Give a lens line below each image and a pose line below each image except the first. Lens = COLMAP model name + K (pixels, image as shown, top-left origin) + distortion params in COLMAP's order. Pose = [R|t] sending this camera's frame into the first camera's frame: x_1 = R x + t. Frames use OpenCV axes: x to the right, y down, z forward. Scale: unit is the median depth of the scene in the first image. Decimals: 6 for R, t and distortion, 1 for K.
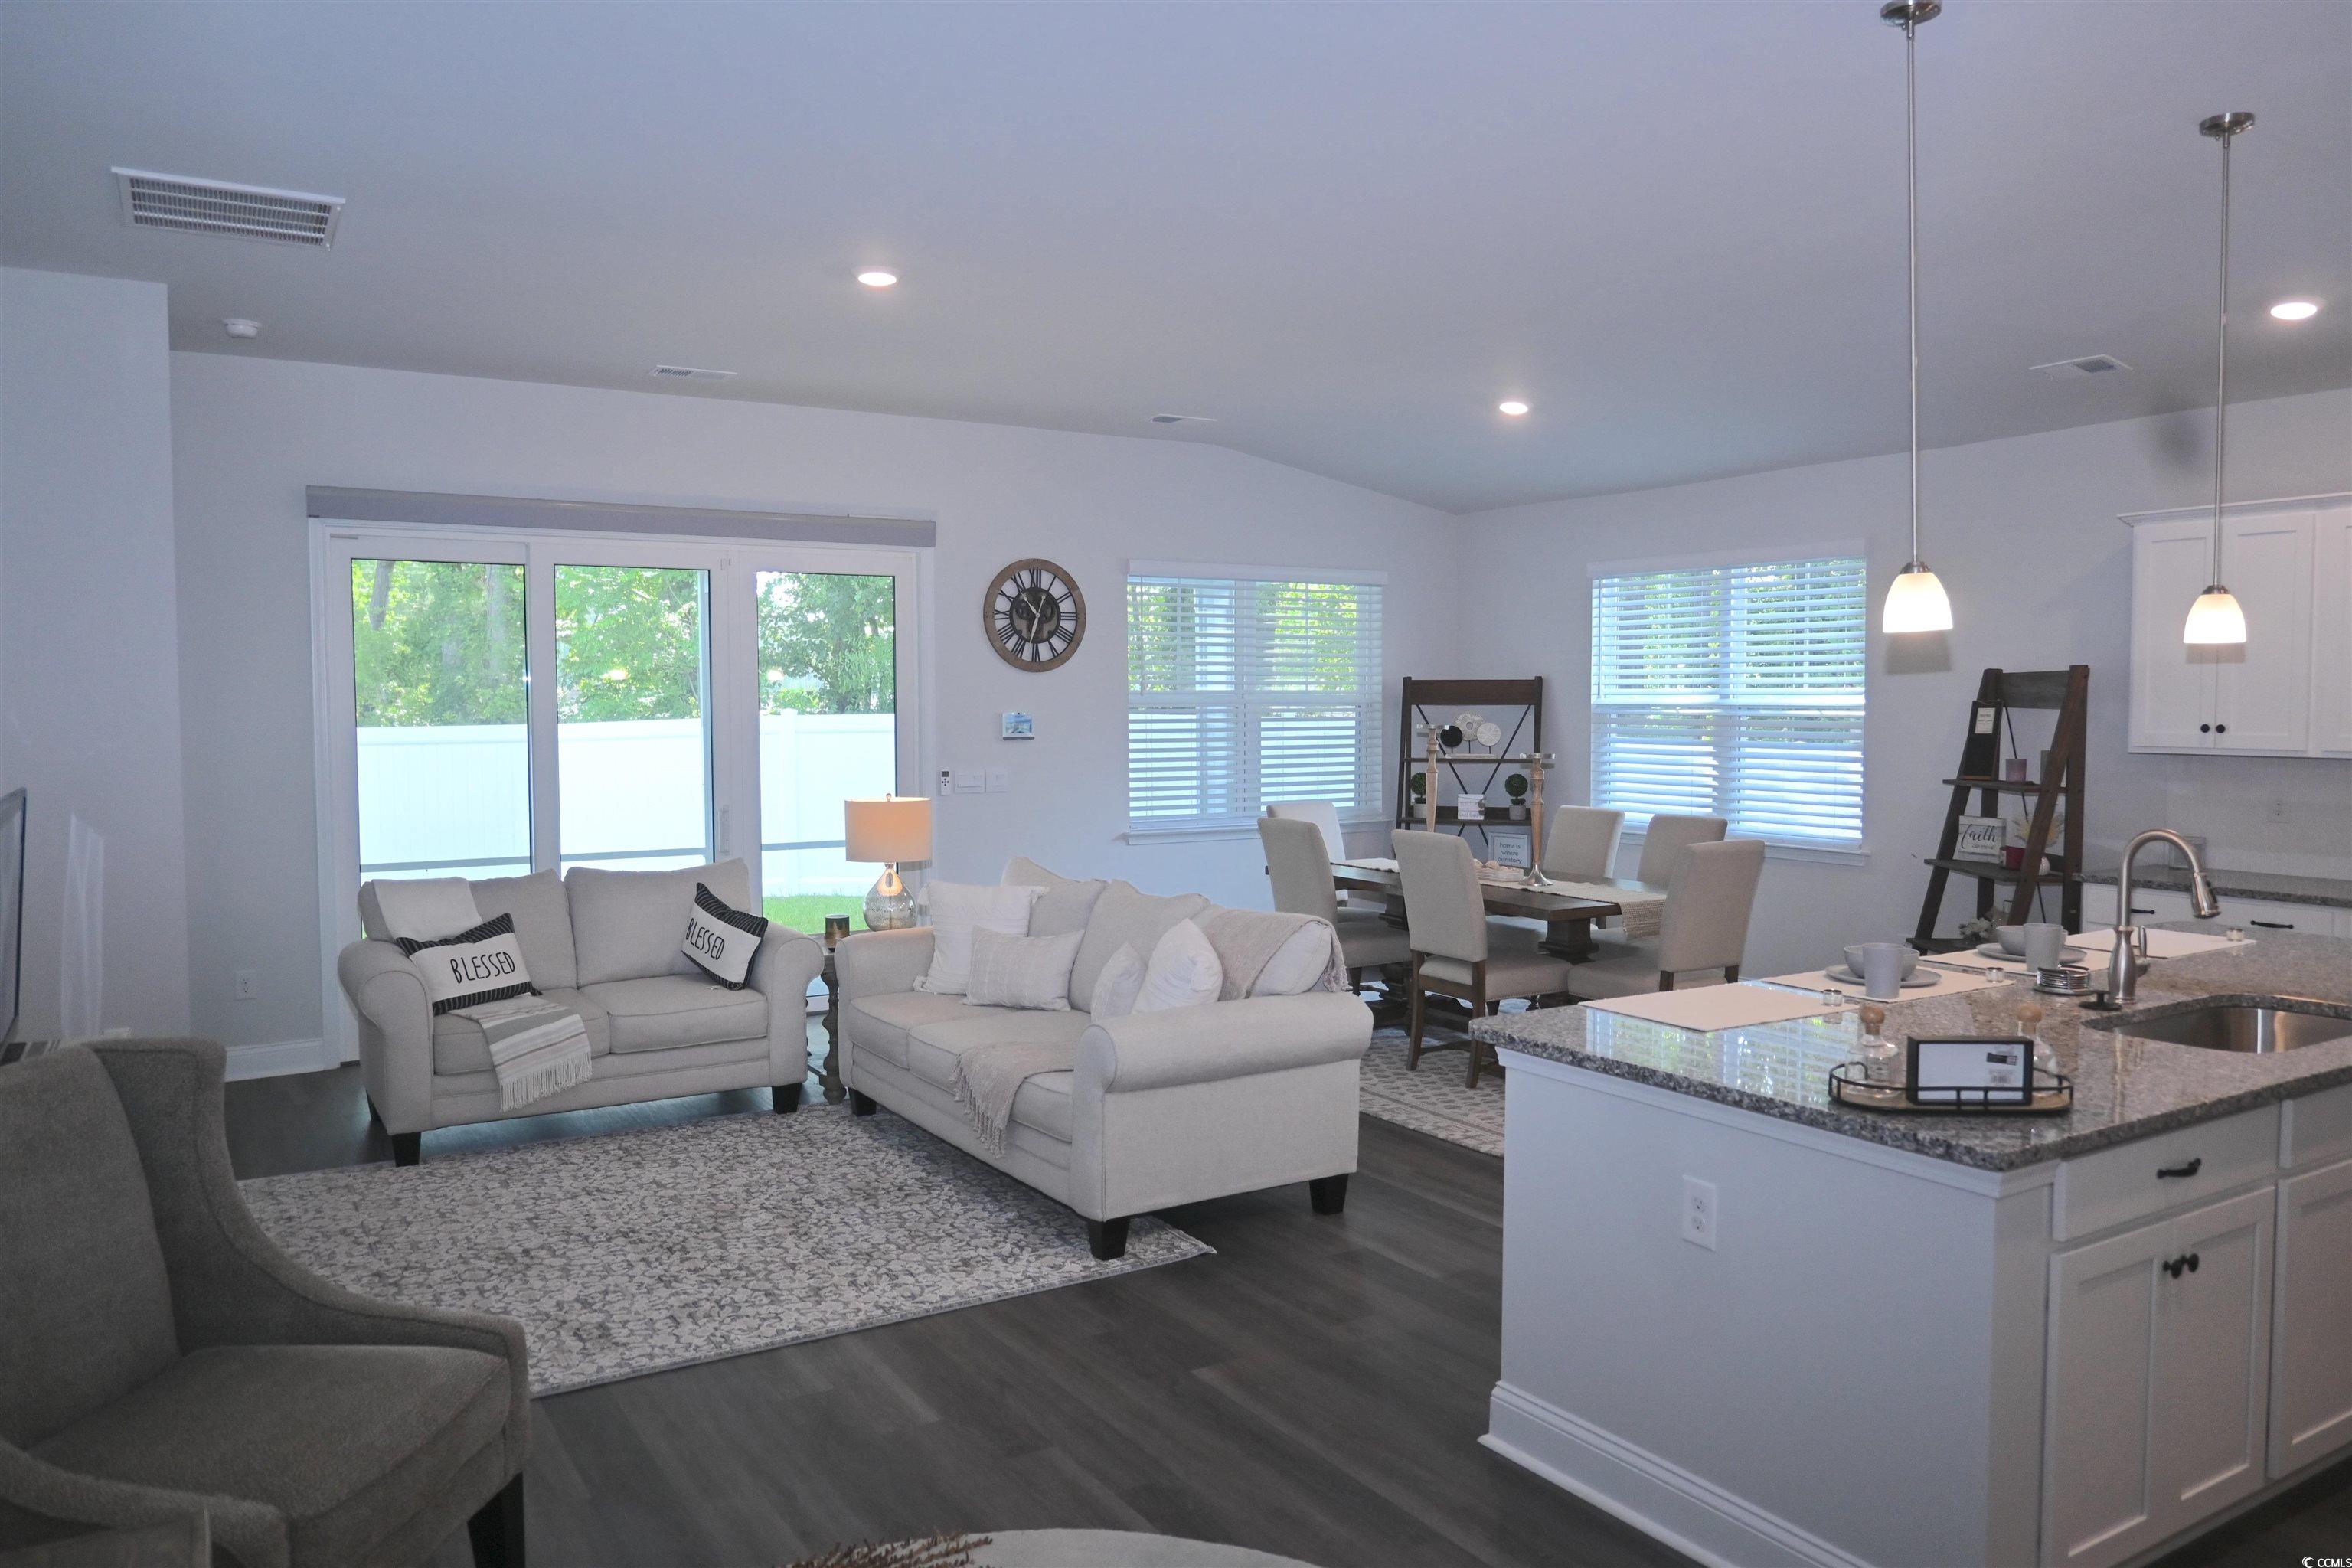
lens RADIAL K [[1646.3, 0, 1186.5], [0, 1646.3, 782.9], [0, 0, 1]] dist [-0.007793, -0.004399]
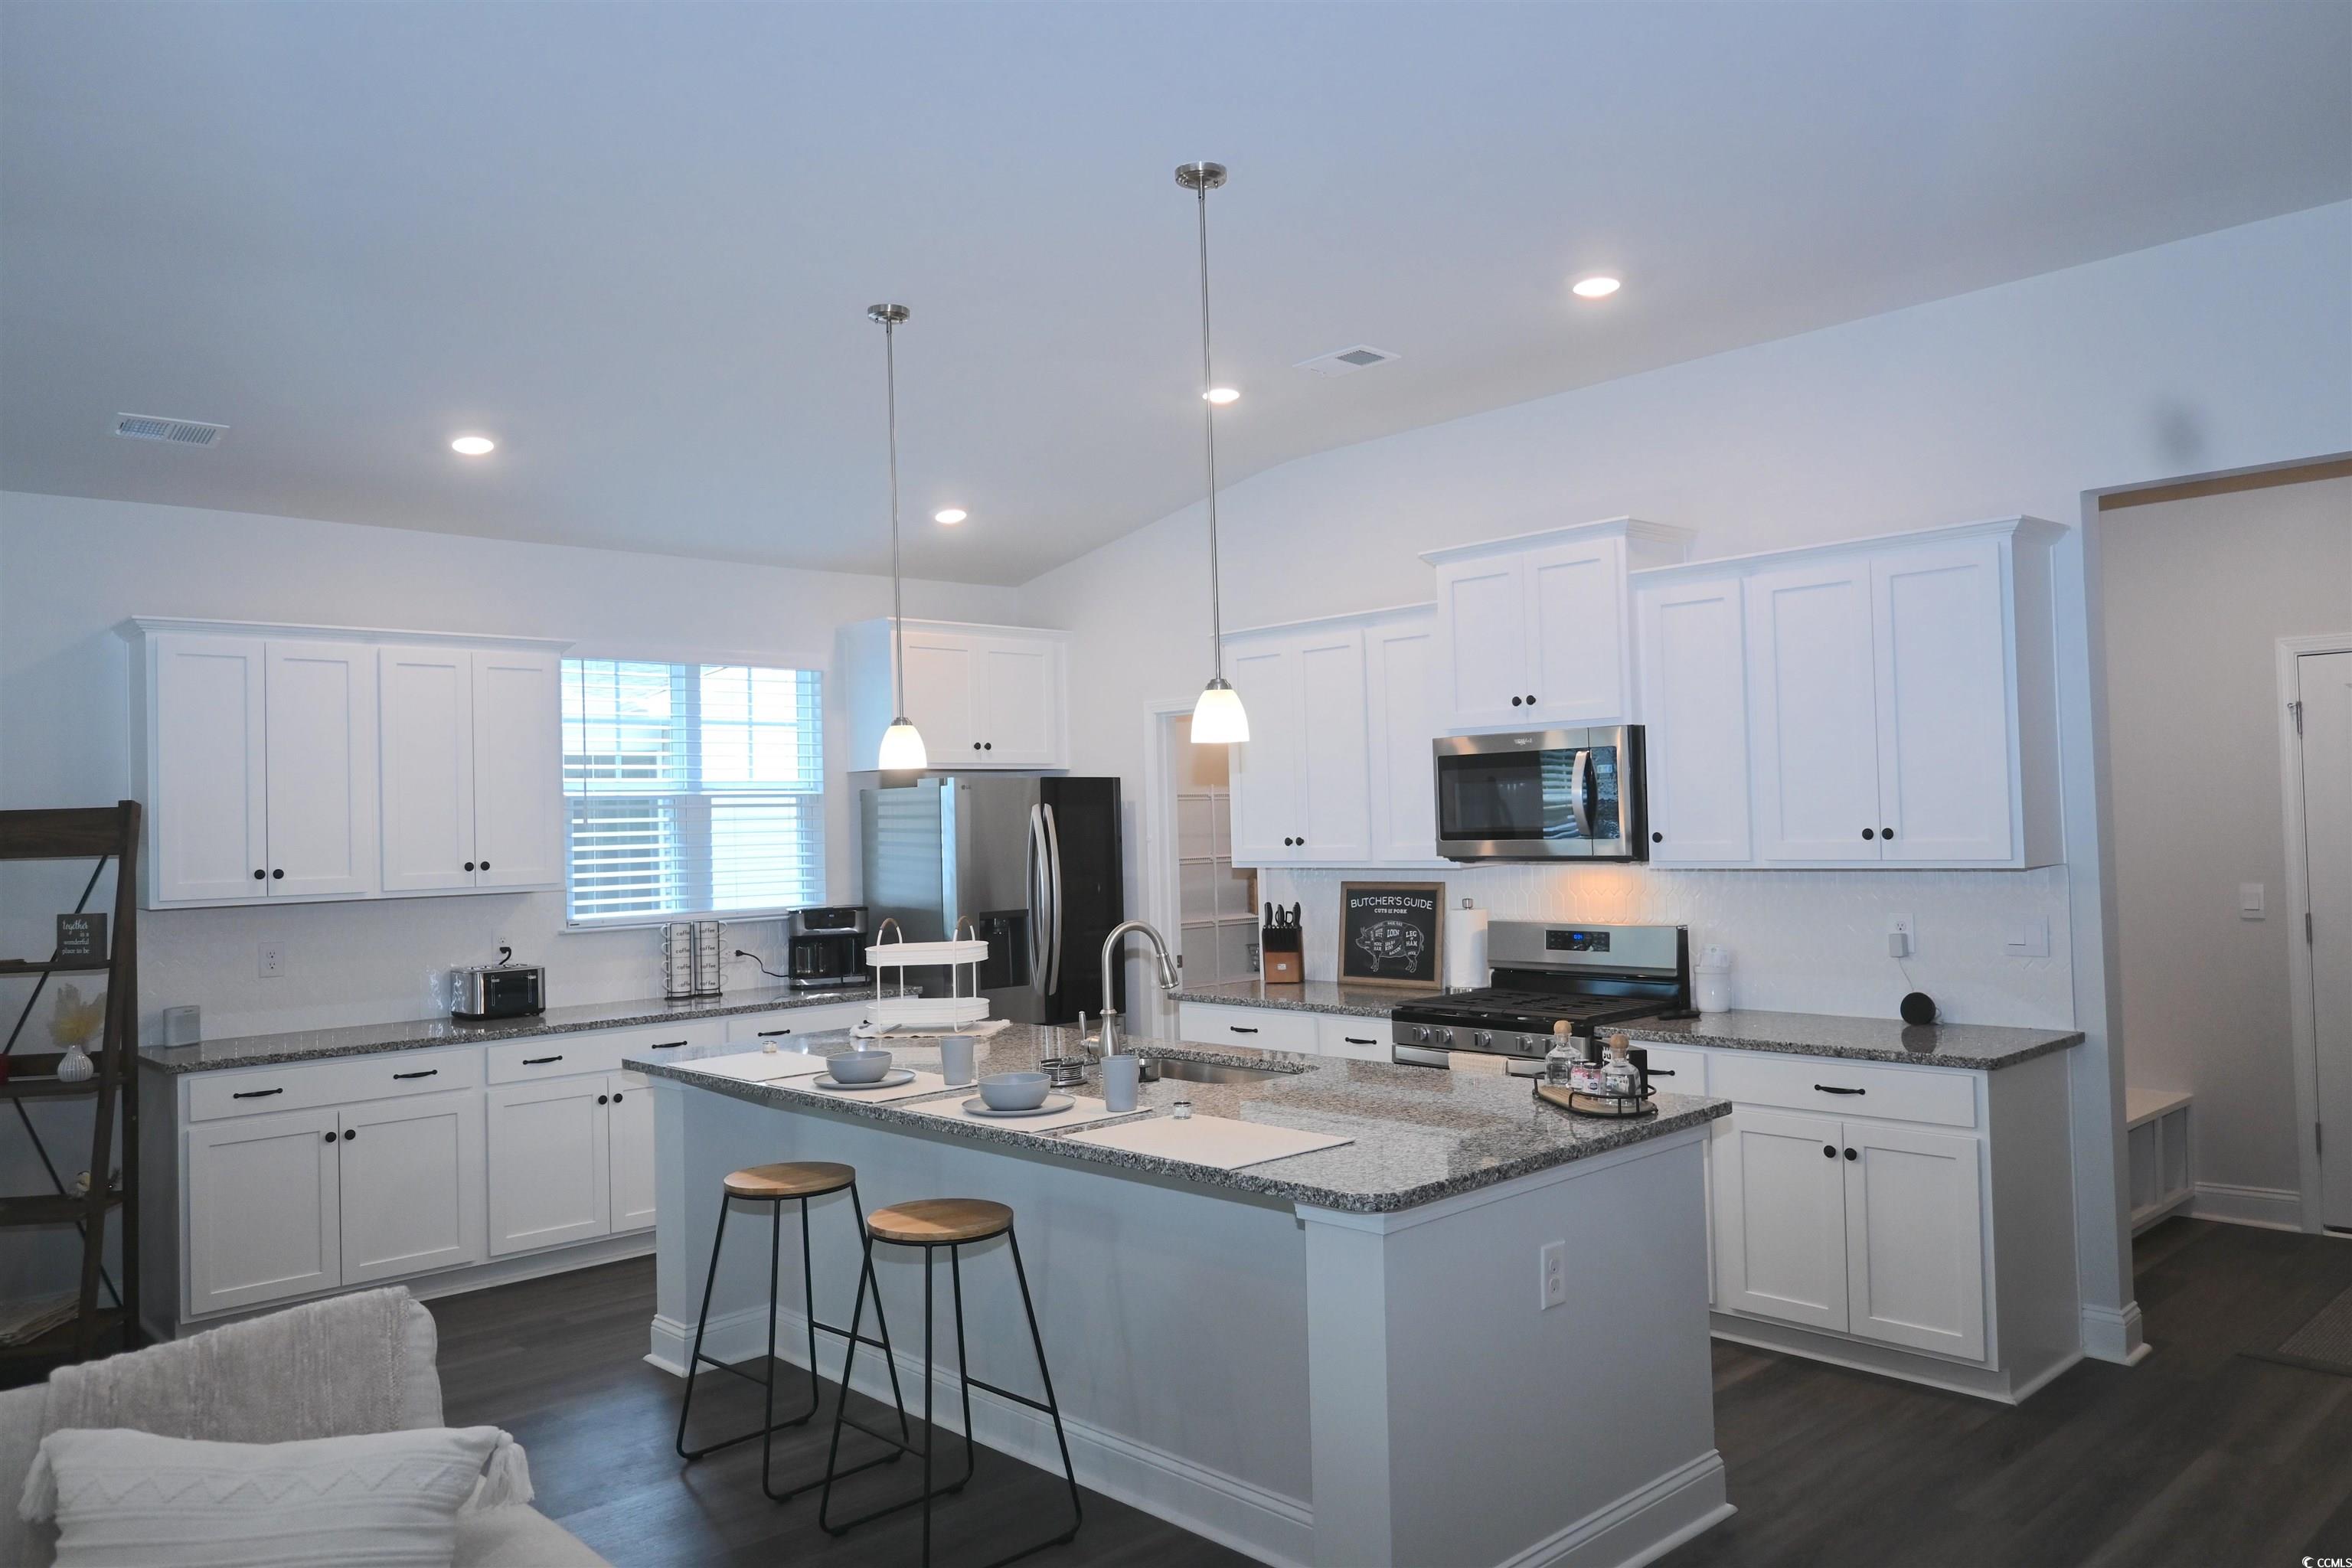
lens RADIAL K [[1656.8, 0, 1185.3], [0, 1656.8, 781.0], [0, 0, 1]] dist [-0.005067, -0.000056]
pose [[-0.196011, 0.033098, 0.980043, -0.326706], [0.079548, 0.996673, -0.017750, -0.026795], [-0.977370, 0.074482, -0.197992, 0.659811]]
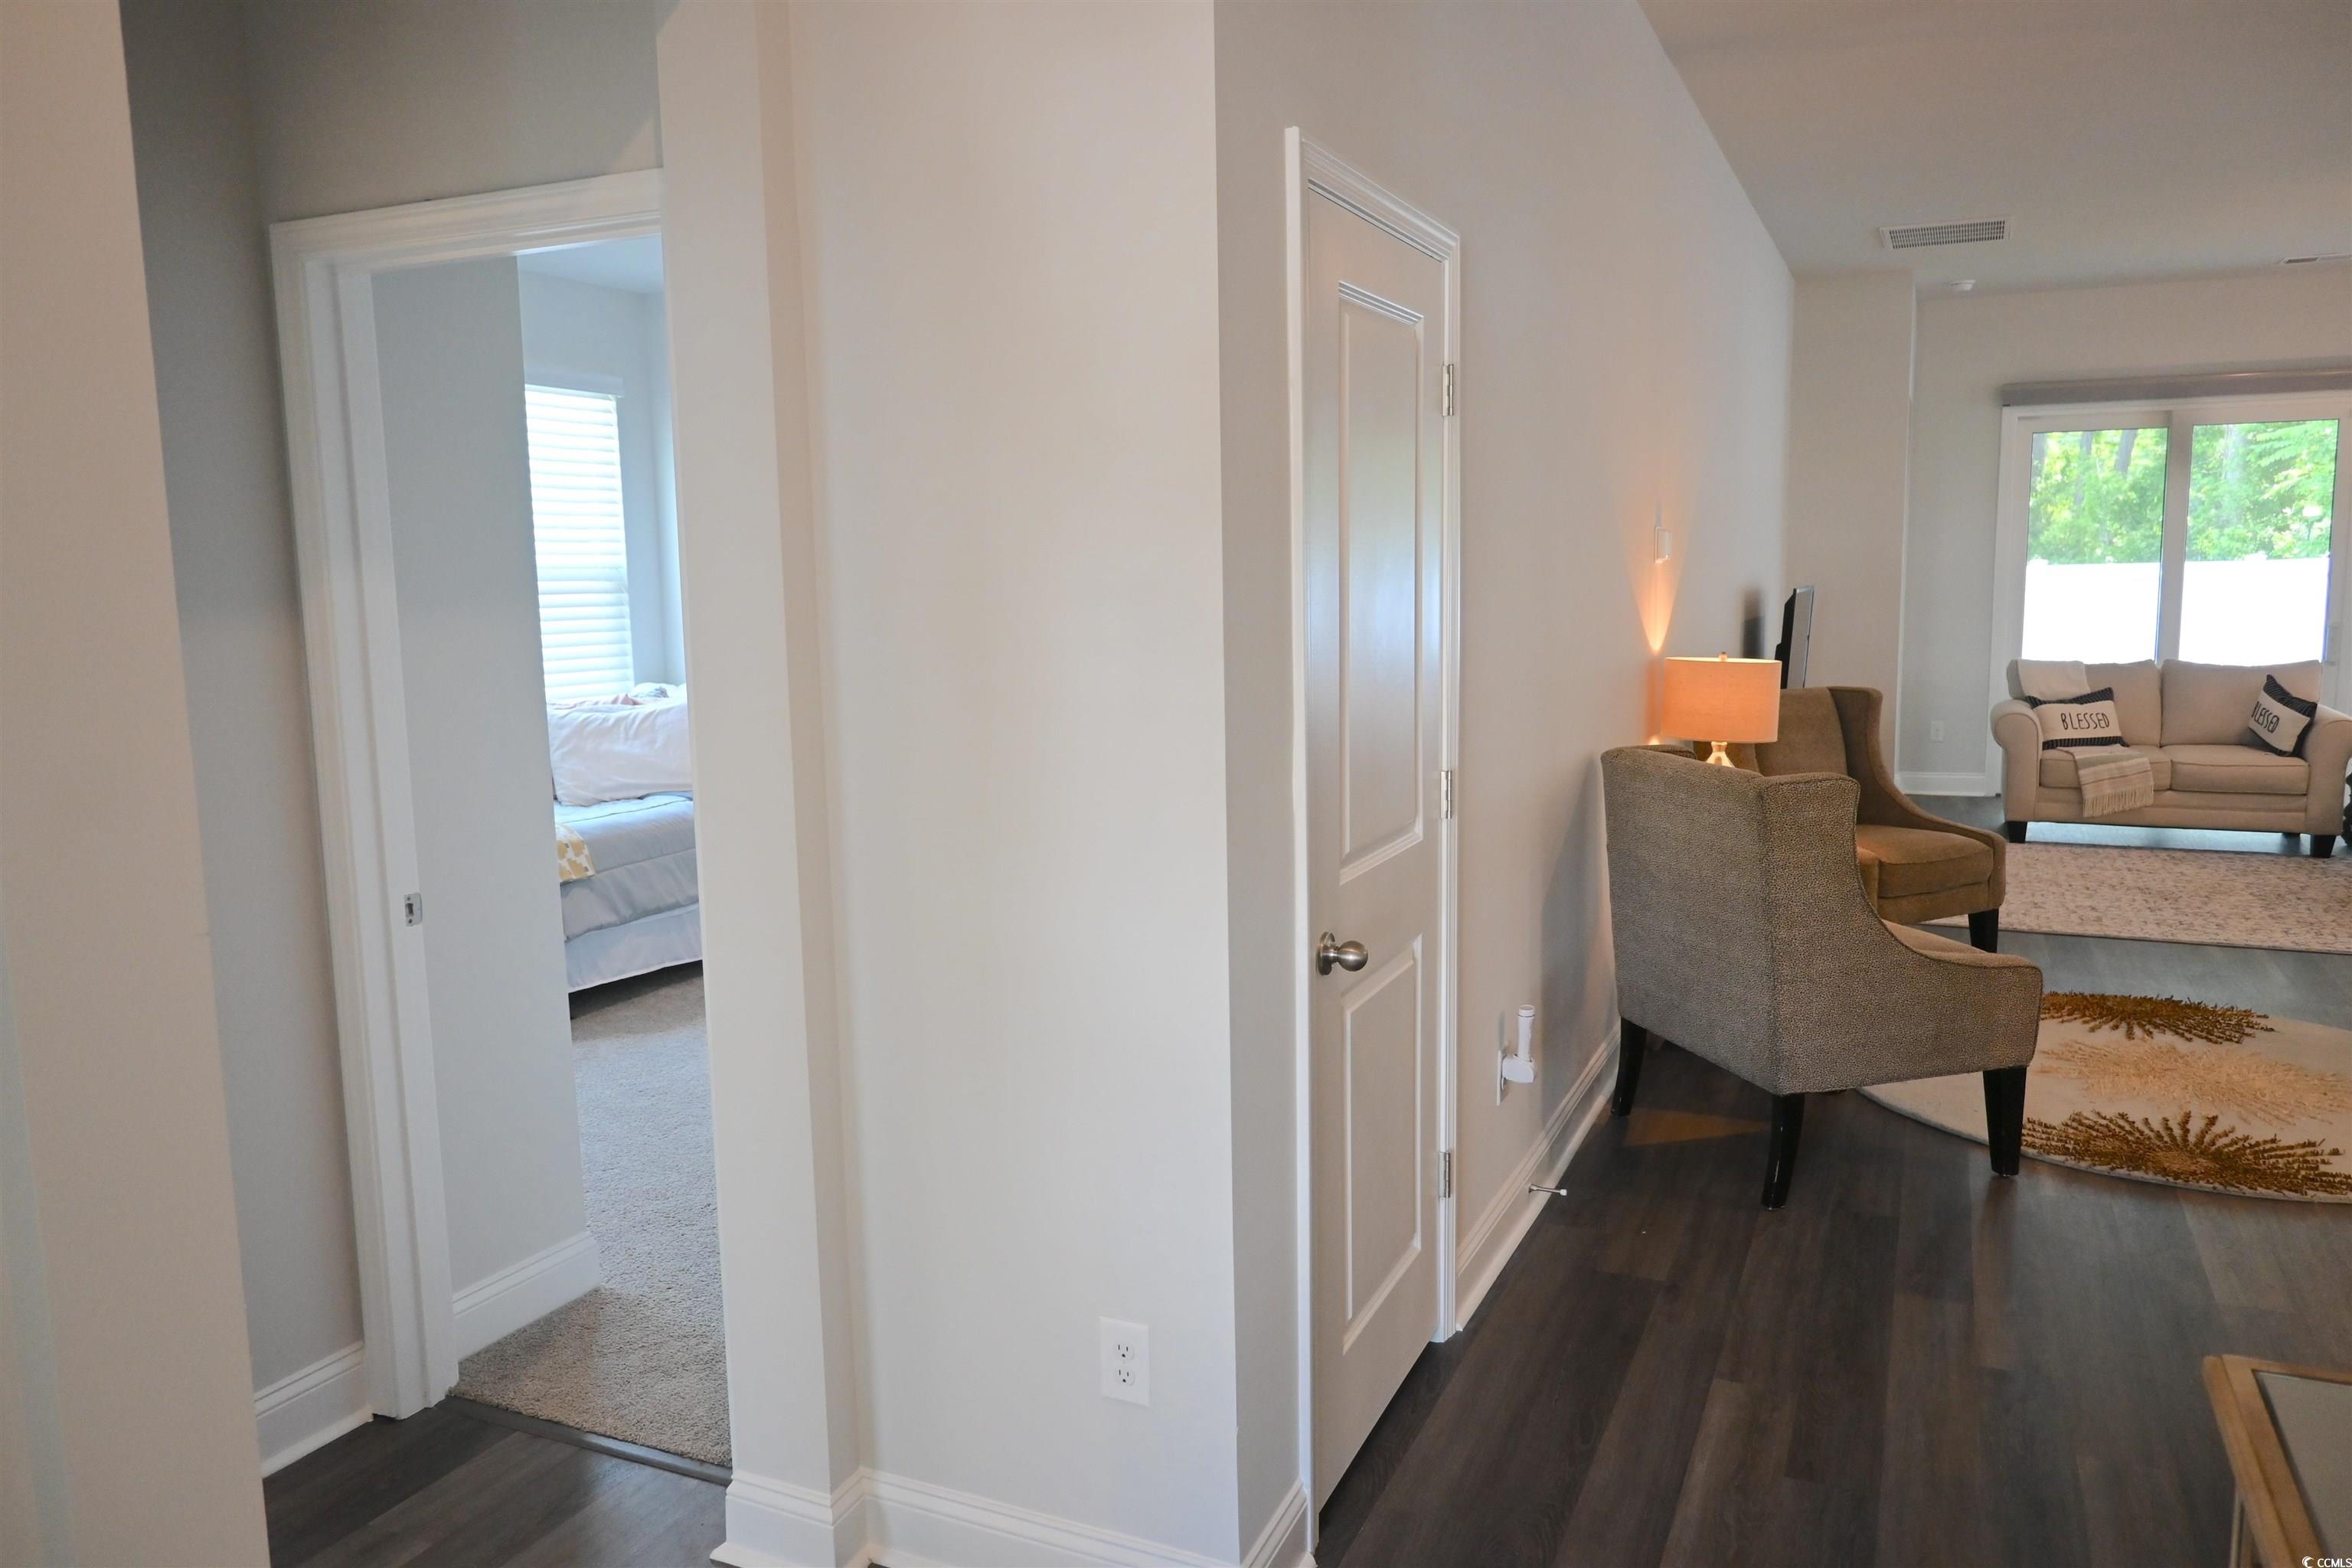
lens RADIAL K [[1646.3, 0, 1186.5], [0, 1646.3, 782.9], [0, 0, 1]] dist [-0.007793, -0.004399]
pose [[0.551715, 0.104959, -0.827402, 0.303979], [-0.028750, 0.993854, 0.106903, 0.032128], [0.833537, -0.035193, 0.551341, -0.410067]]
